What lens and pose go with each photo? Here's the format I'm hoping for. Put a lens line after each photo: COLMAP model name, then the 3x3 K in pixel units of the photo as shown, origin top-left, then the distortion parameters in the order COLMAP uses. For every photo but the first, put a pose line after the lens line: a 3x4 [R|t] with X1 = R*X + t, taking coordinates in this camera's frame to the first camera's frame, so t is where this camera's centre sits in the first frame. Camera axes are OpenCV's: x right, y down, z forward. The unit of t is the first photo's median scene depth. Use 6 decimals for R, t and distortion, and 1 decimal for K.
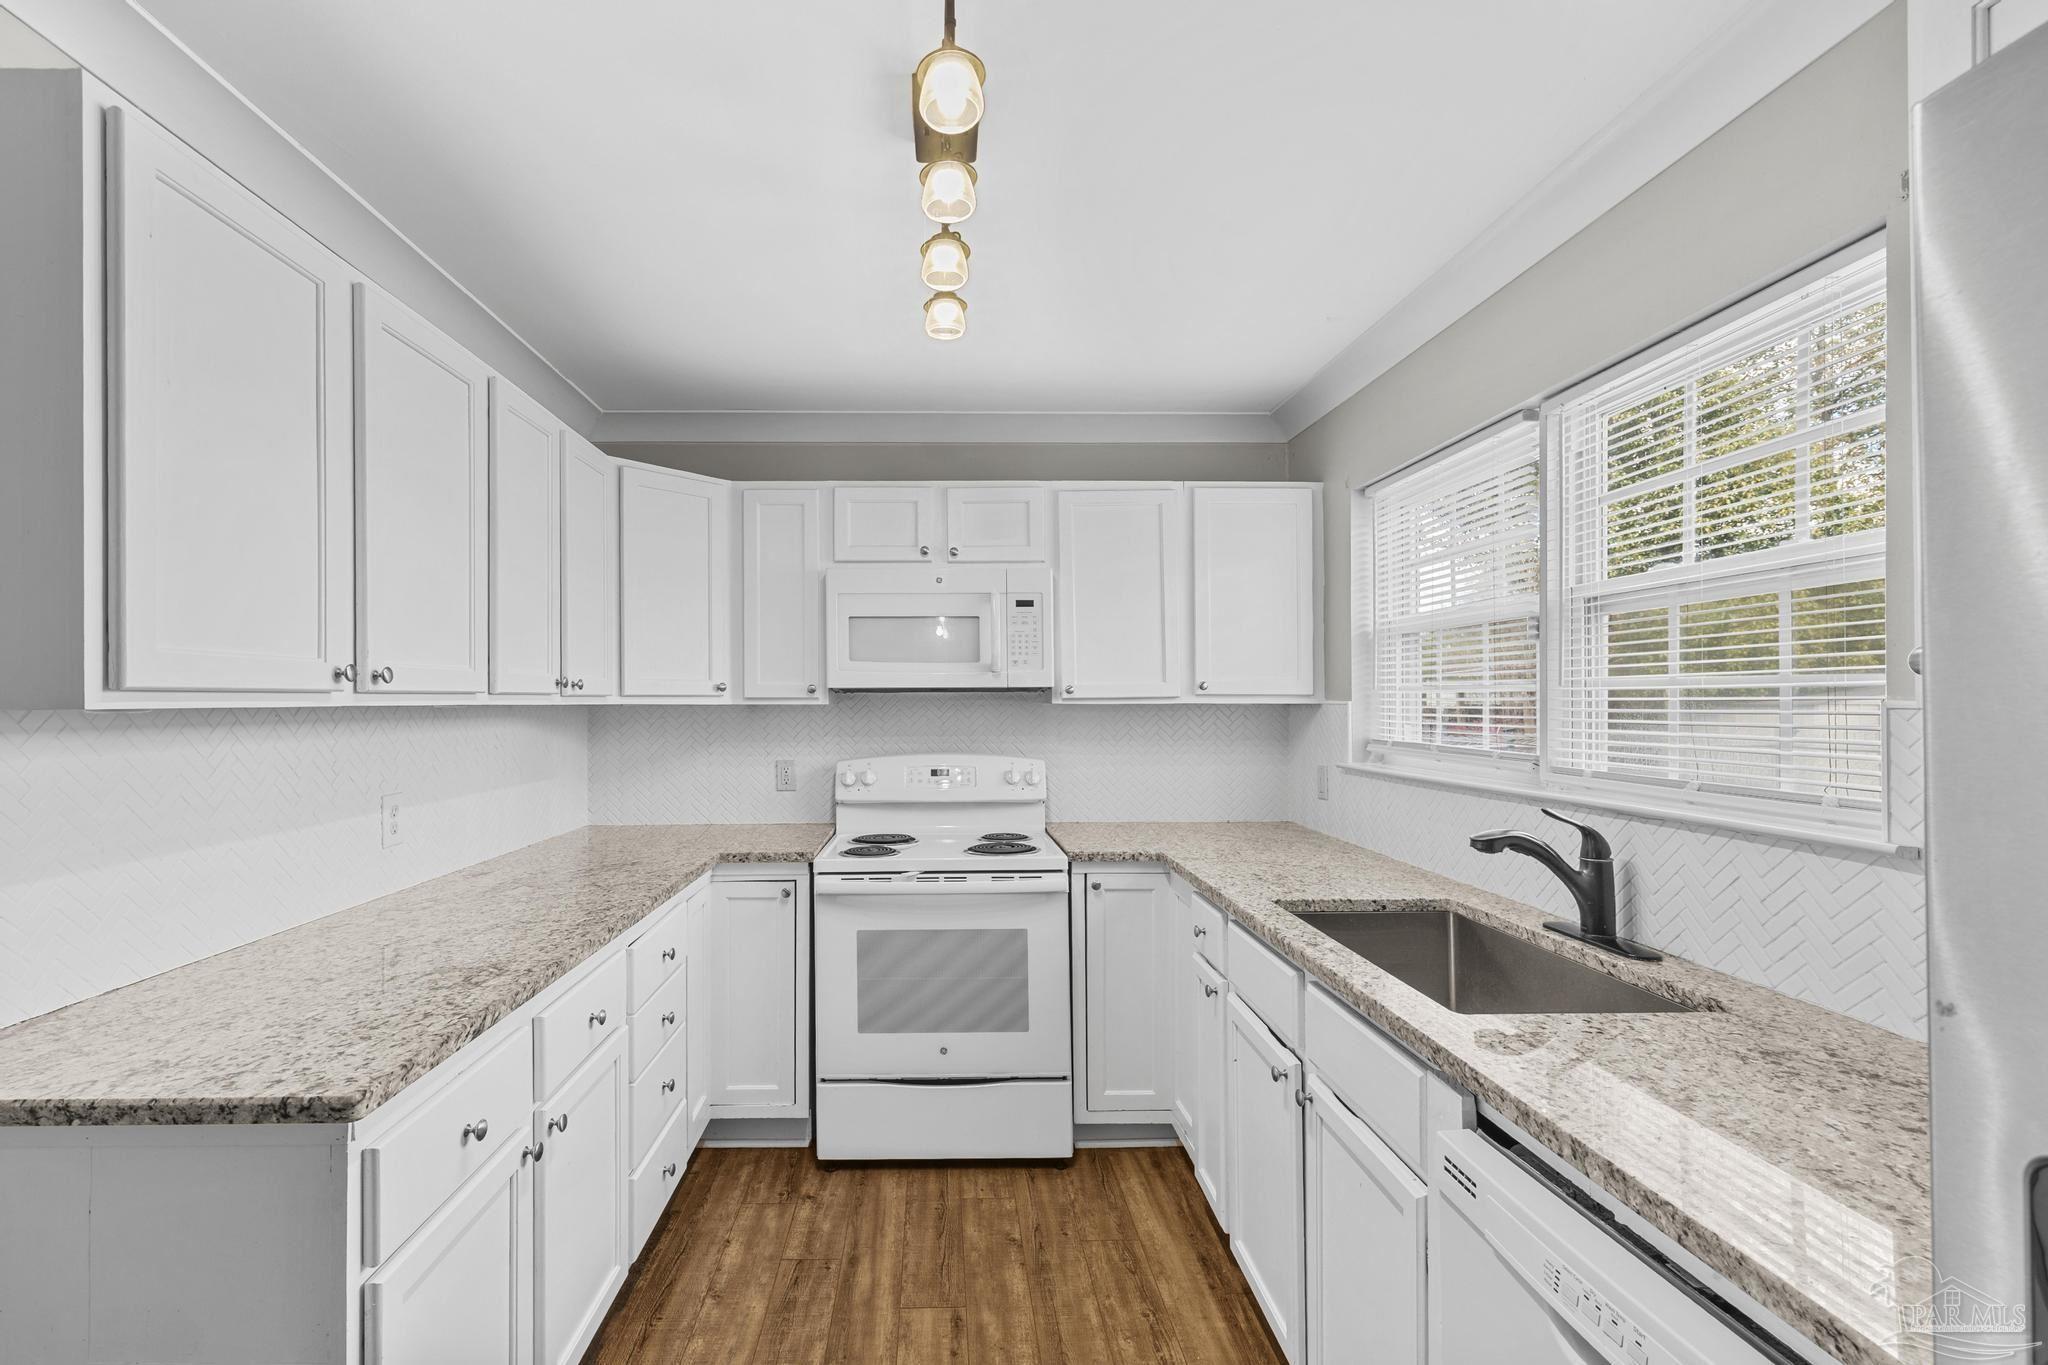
lens RADIAL K [[898.9, 0, 950.8], [0, 898.9, 687.6], [0, 0, 1]] dist [0.002737, 0.000218]
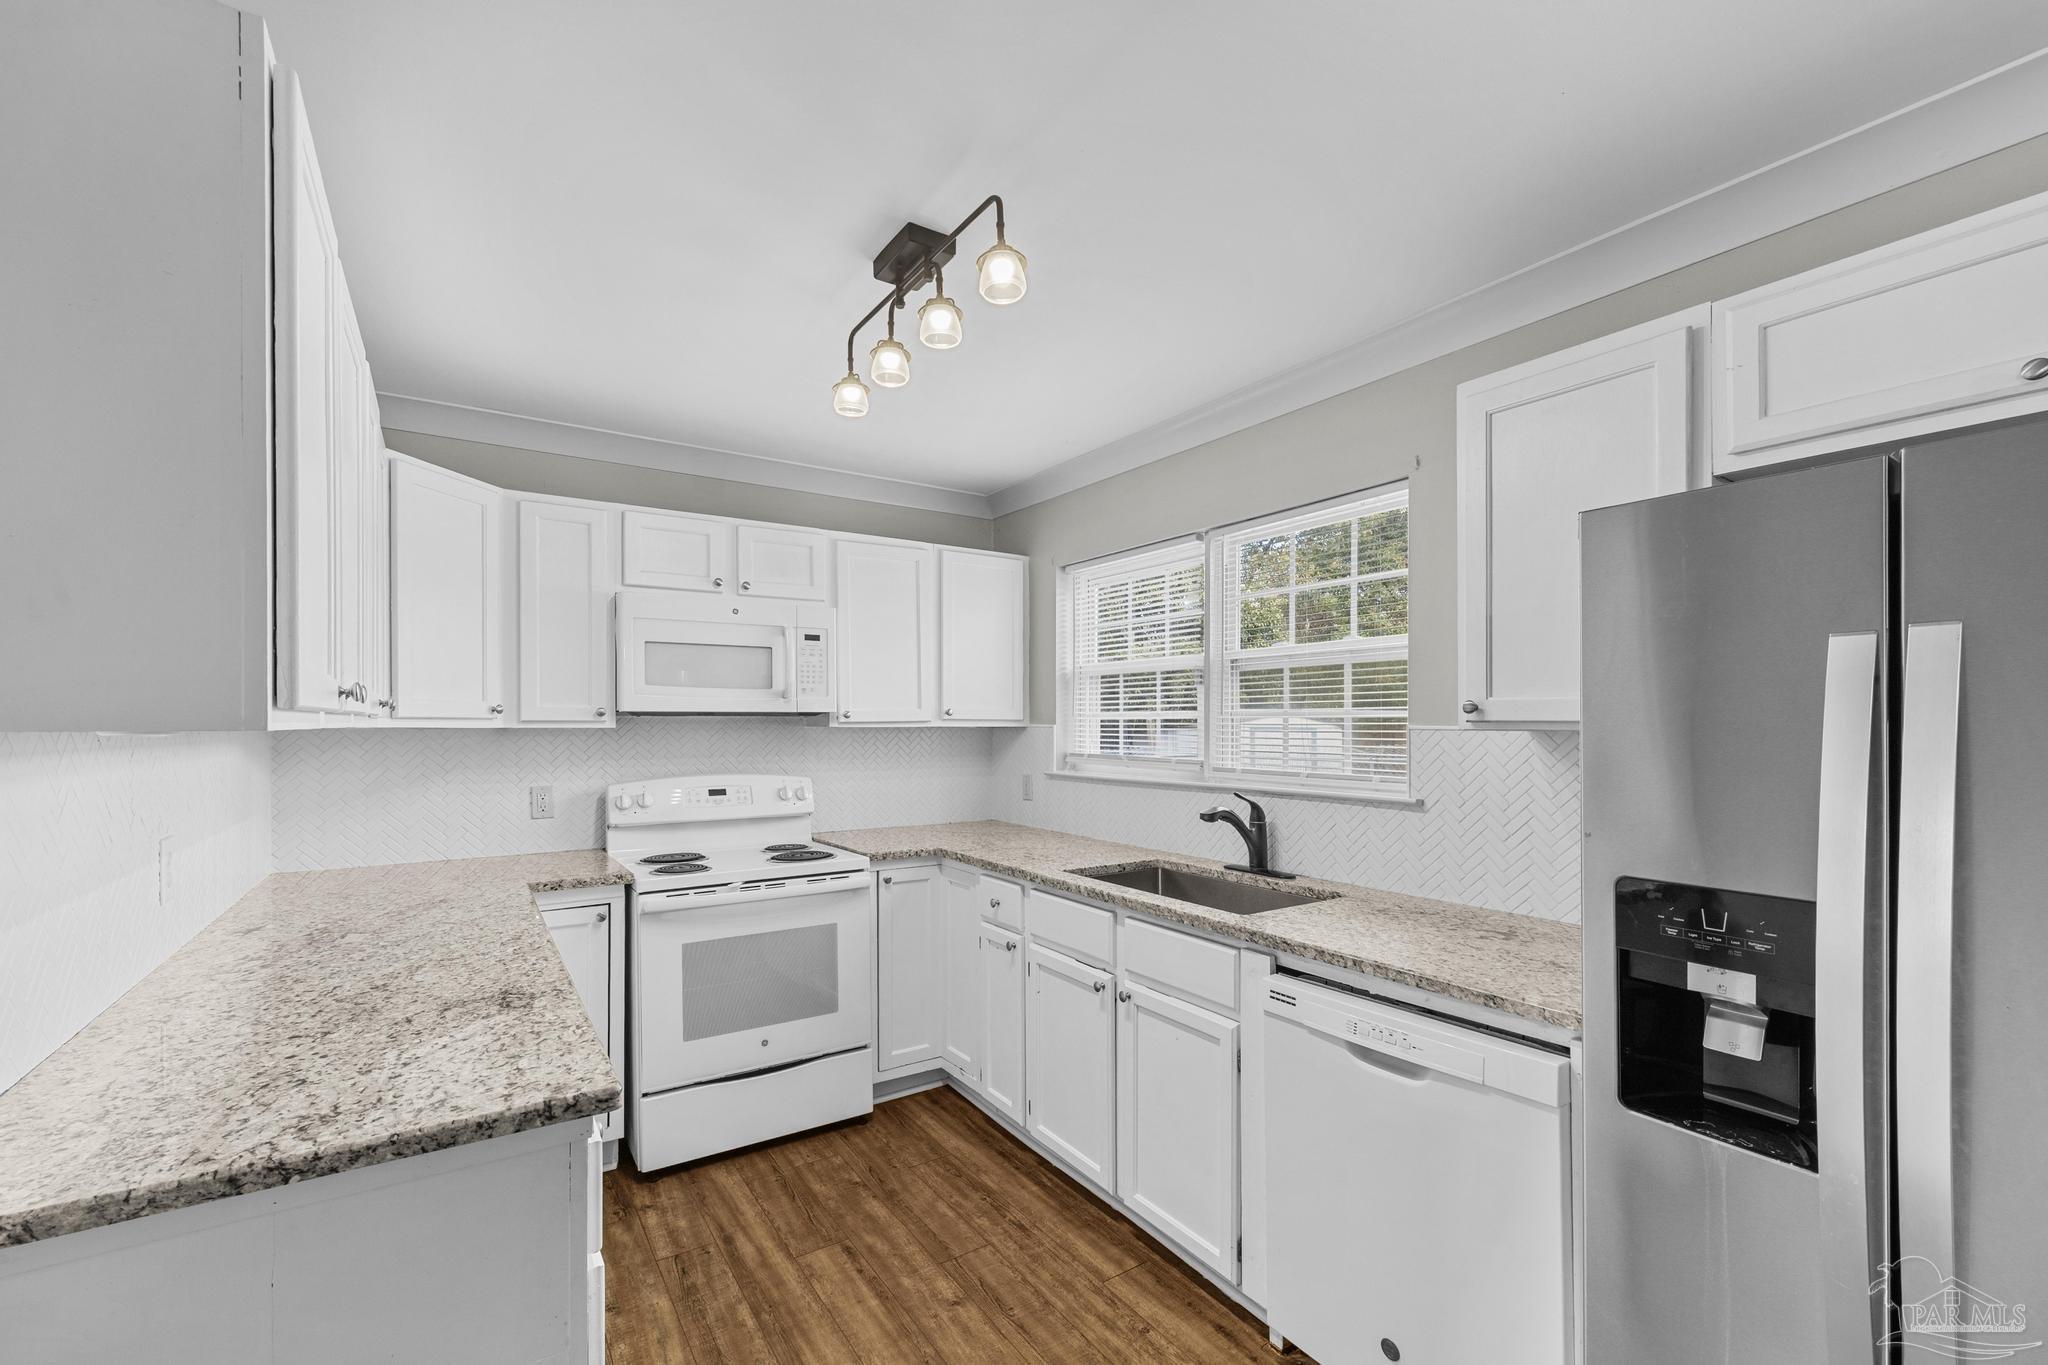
lens RADIAL K [[867.5, 0, 1014.1], [0, 867.5, 714.2], [0, 0, 1]] dist [0.000656, 0.000450]
pose [[0.842964, 0.007772, 0.537913, -0.324438], [-0.008948, 0.999960, -0.000425, 0.000501], [-0.537895, -0.004455, 0.843000, -0.054678]]
